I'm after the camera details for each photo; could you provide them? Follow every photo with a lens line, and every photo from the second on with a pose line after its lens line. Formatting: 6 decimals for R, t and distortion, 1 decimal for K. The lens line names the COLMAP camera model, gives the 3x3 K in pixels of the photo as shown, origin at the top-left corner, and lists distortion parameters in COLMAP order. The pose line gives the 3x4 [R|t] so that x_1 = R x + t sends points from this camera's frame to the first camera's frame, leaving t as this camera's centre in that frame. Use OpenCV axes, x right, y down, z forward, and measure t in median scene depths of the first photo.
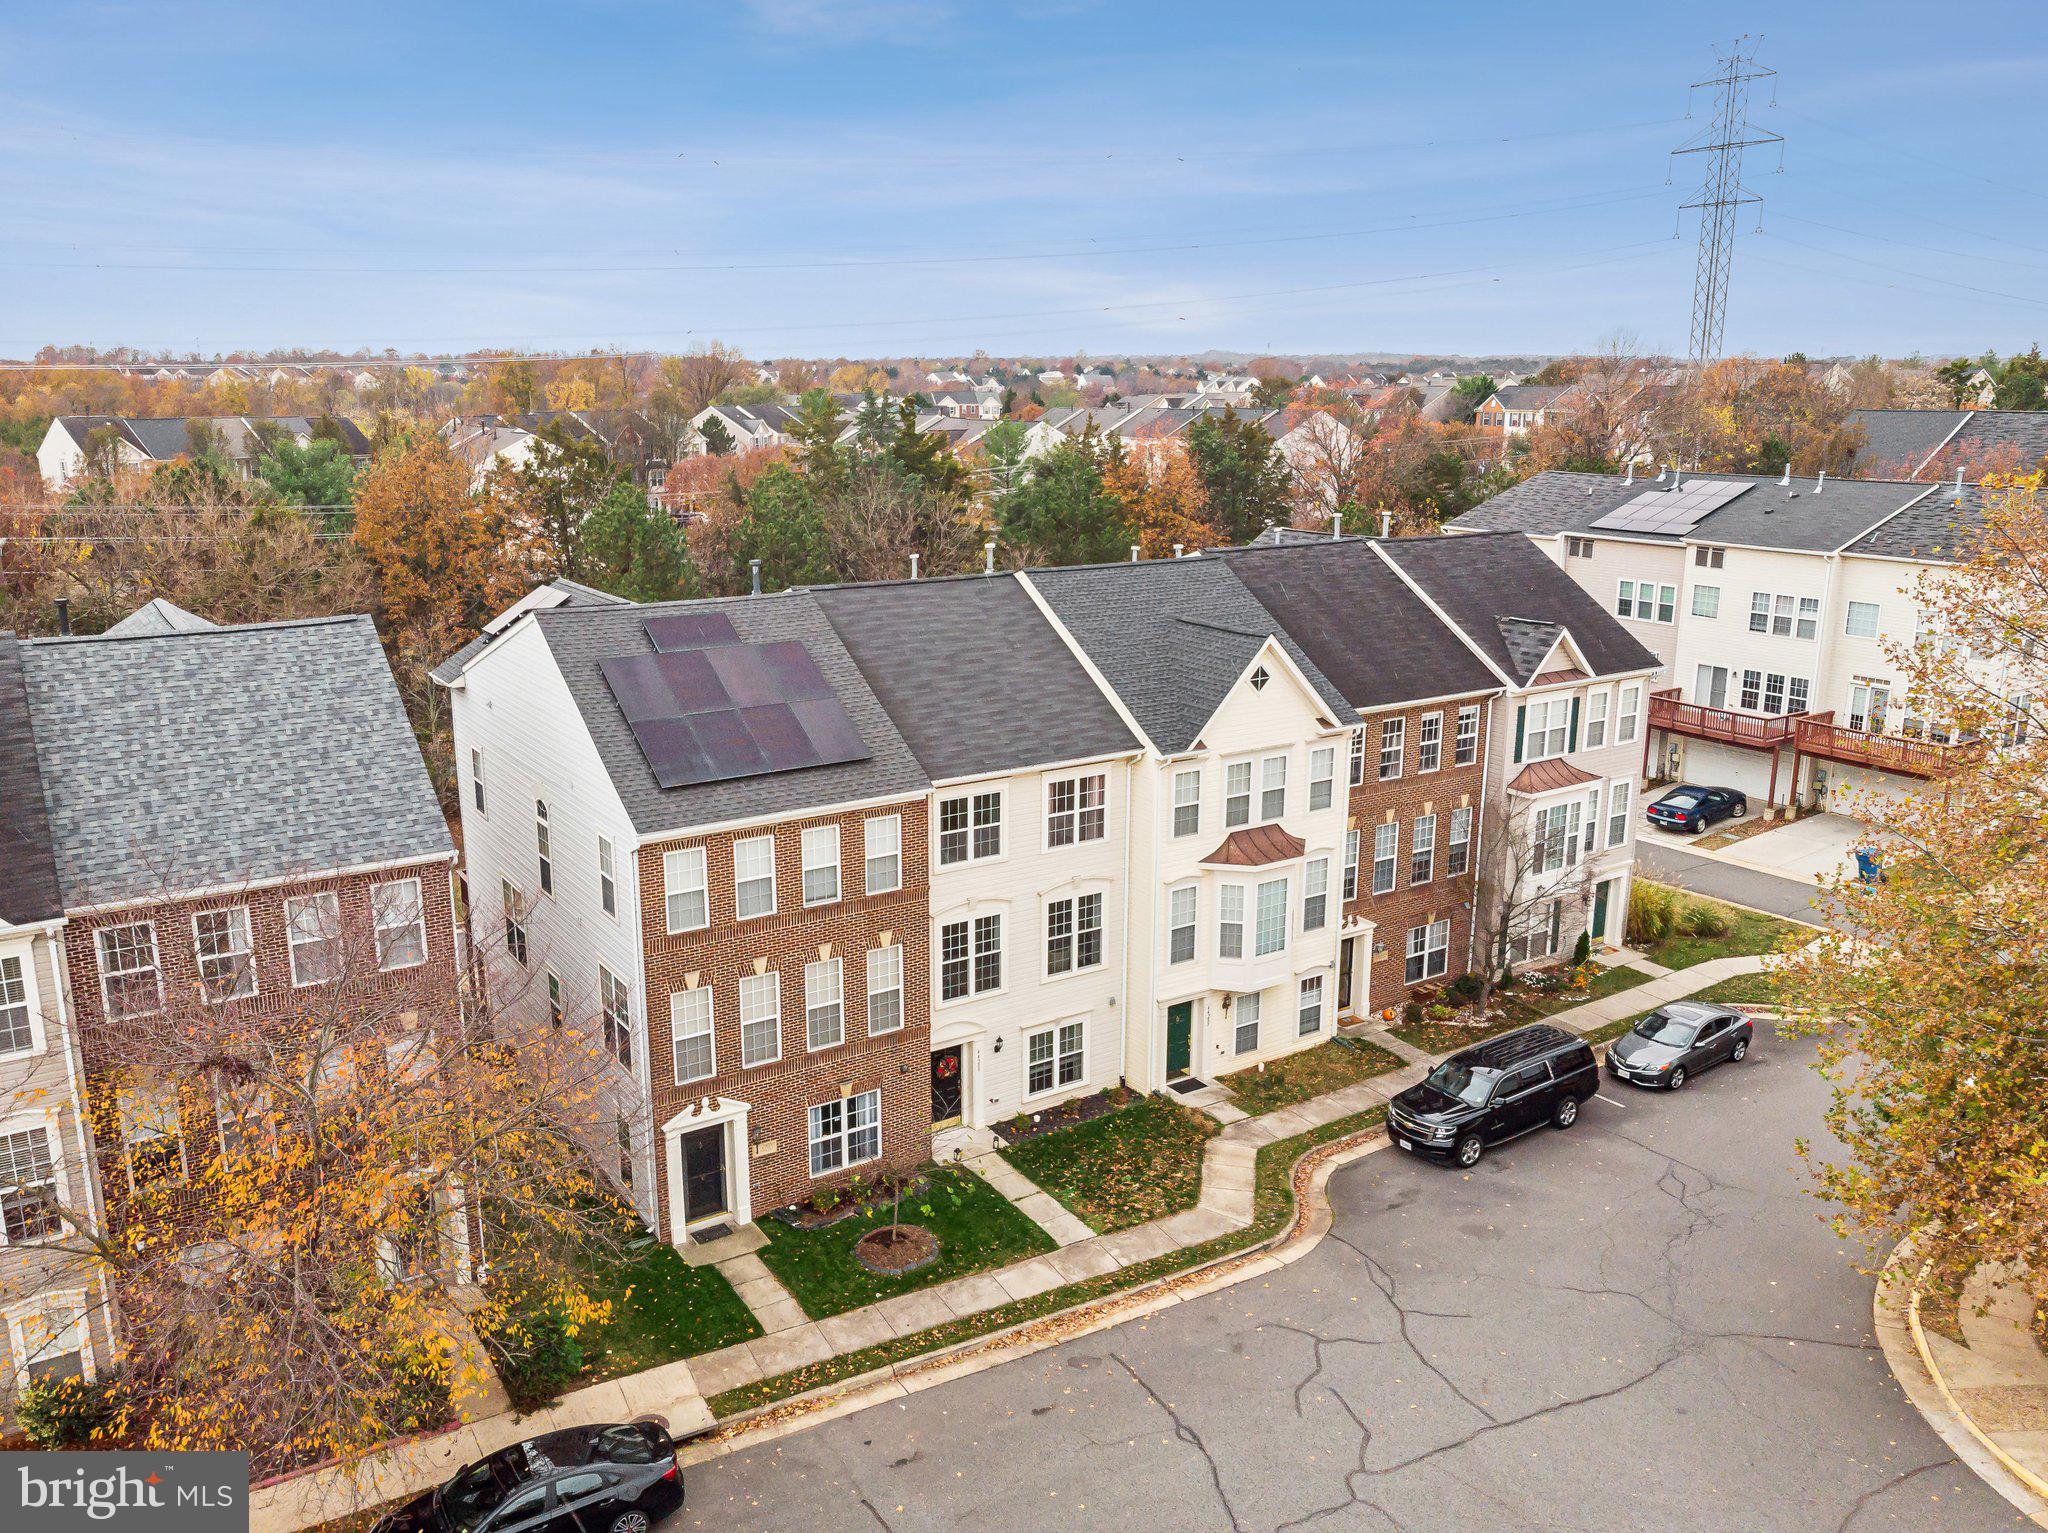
lens RADIAL K [[1527.1, 0, 1031.8], [0, 1527.1, 775.9], [0, 0, 1]] dist [-0.019345, 0.020621]
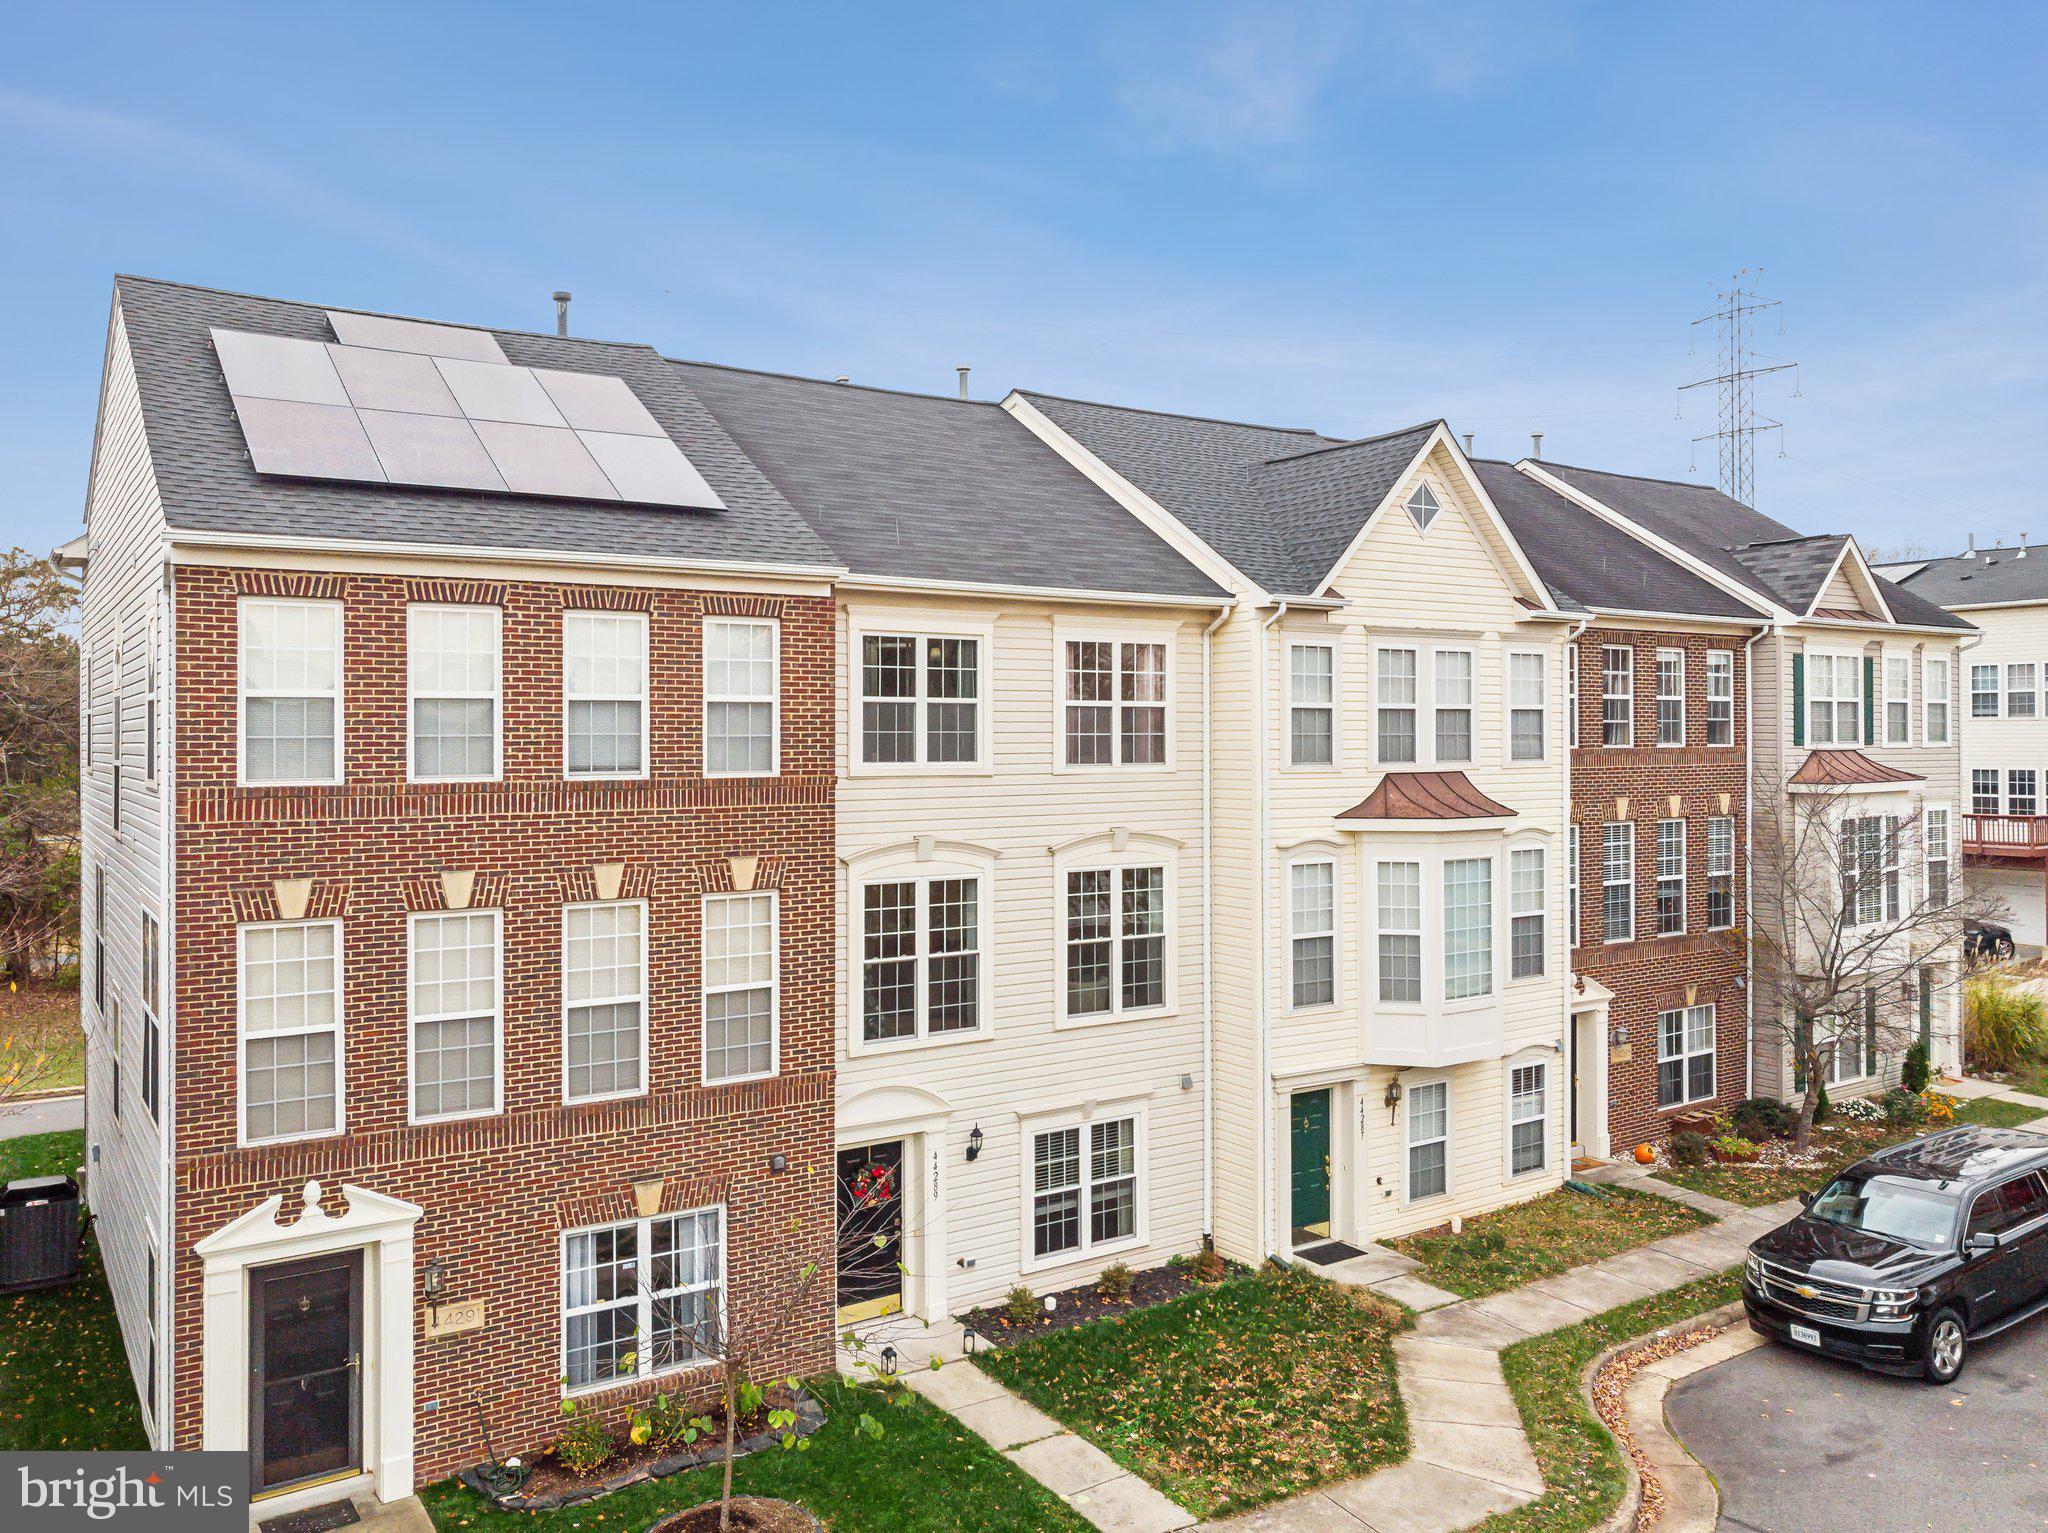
lens RADIAL K [[1527.1, 0, 1016.5], [0, 1527.1, 753.2], [0, 0, 1]] dist [-0.019345, 0.020621]
pose [[0.999969, -0.007907, 0.000269, -0.006862], [0.007744, 0.971227, -0.238028, 0.170826], [0.001620, 0.238023, 0.971258, 0.469548]]
